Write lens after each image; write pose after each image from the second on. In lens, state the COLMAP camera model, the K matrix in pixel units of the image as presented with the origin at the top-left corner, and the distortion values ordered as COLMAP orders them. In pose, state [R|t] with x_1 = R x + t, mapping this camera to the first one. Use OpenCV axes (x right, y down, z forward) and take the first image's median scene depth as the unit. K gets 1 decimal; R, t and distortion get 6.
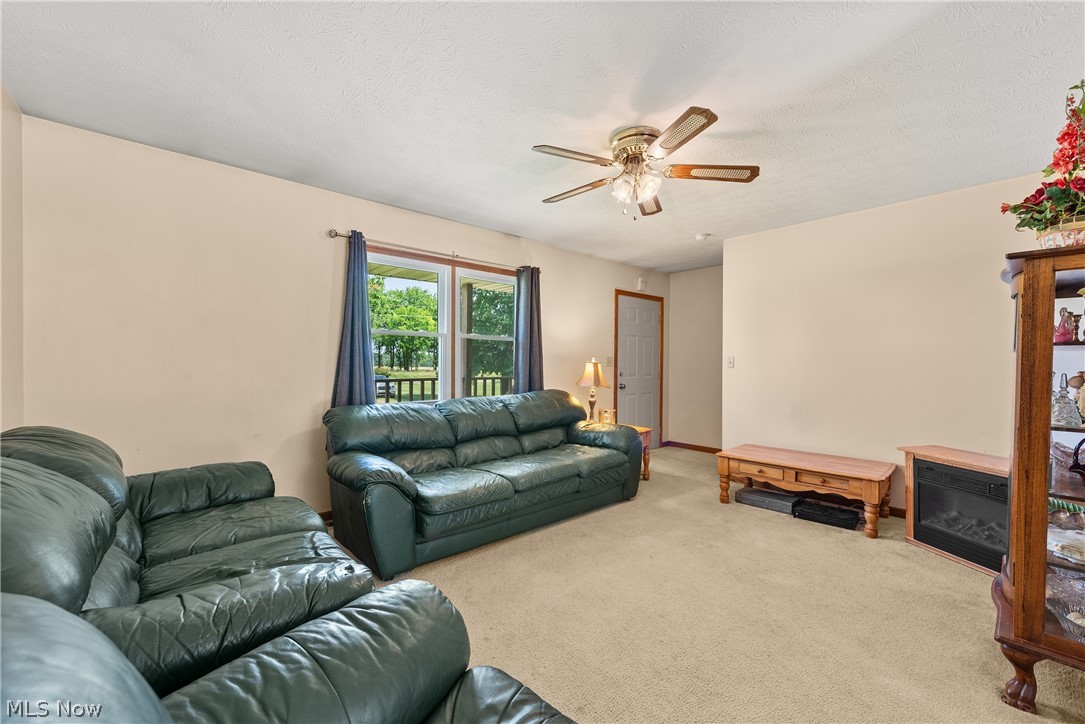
lens RADIAL K [[435.4, 0, 545.4], [0, 435.4, 364.9], [0, 0, 1]] dist [0.010101, -0.002197]
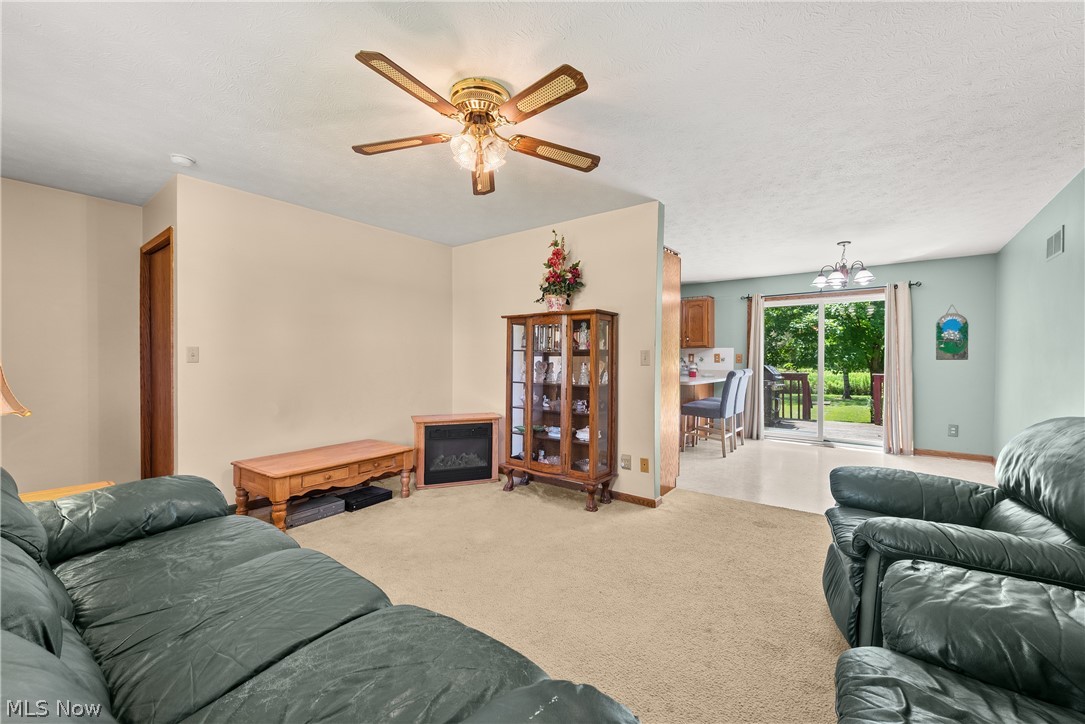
lens RADIAL K [[435.4, 0, 540.8], [0, 435.4, 356.7], [0, 0, 1]] dist [0.010101, -0.002197]
pose [[-0.184008, -0.002060, 0.982923, -0.487169], [-0.000319, 0.999998, 0.002036, -0.005130], [-0.982925, 0.000061, -0.184008, 0.772583]]
